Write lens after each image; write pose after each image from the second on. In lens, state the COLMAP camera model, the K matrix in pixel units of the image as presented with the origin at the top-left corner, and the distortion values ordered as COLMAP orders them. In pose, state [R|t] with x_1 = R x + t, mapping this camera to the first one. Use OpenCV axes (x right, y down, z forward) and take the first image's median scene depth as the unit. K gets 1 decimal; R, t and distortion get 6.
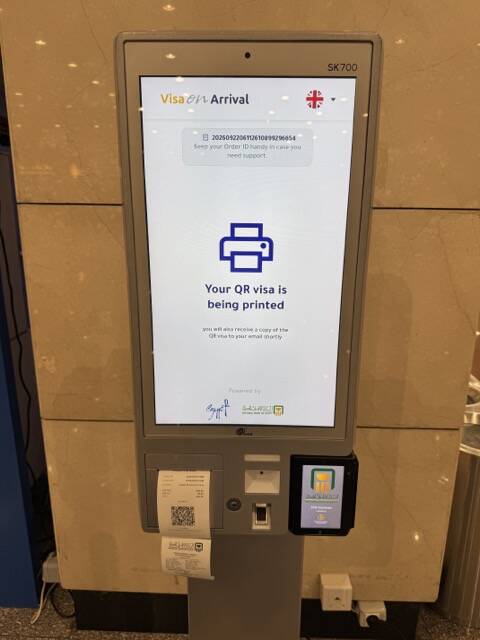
lens RADIAL K [[451.9, 0, 245.9], [0, 451.9, 316.6], [0, 0, 1]] dist [0.008934, -0.034603]
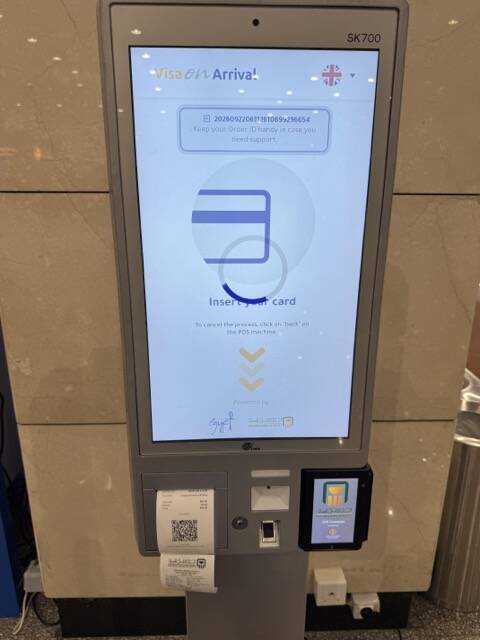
lens RADIAL K [[453.8, 0, 241.3], [0, 453.8, 316.0], [0, 0, 1]] dist [-0.012154, -0.006397]
pose [[0.998392, -0.021408, 0.052482, -0.041851], [0.019416, 0.999082, 0.038174, -0.027379], [-0.053251, -0.037094, 0.997892, 0.063277]]
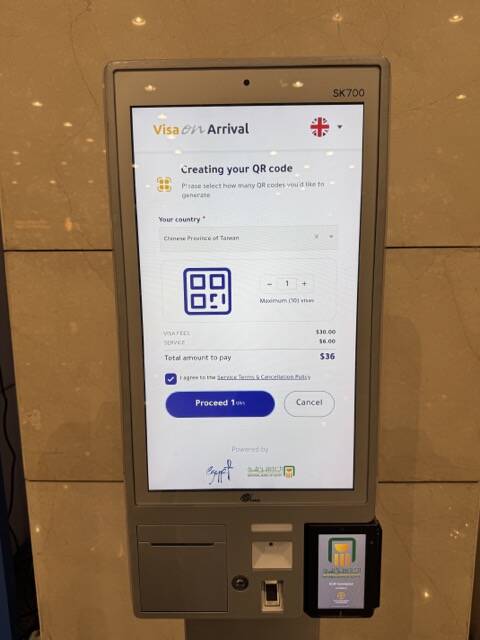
lens RADIAL K [[454.7, 0, 240.0], [0, 454.7, 320.0], [0, 0, 1]] dist [-0.026853, 0.008323]
pose [[0.999752, -0.021991, 0.003396, -0.012300], [0.022216, 0.995084, -0.096513, -0.000978], [-0.001257, 0.096565, 0.995326, 0.062031]]
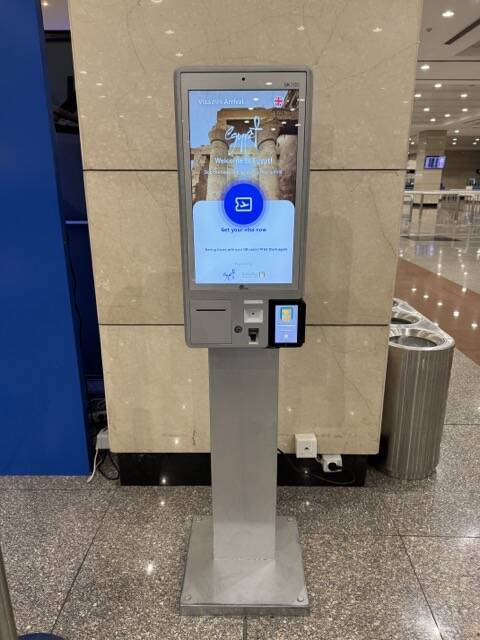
lens RADIAL K [[445.8, 0, 238.9], [0, 445.8, 324.3], [0, 0, 1]] dist [0.105544, -0.194105]
pose [[0.999788, -0.017052, 0.011581, -0.029563], [0.016599, 0.999137, 0.038075, 0.216378], [-0.012220, -0.037875, 0.999208, -0.527362]]
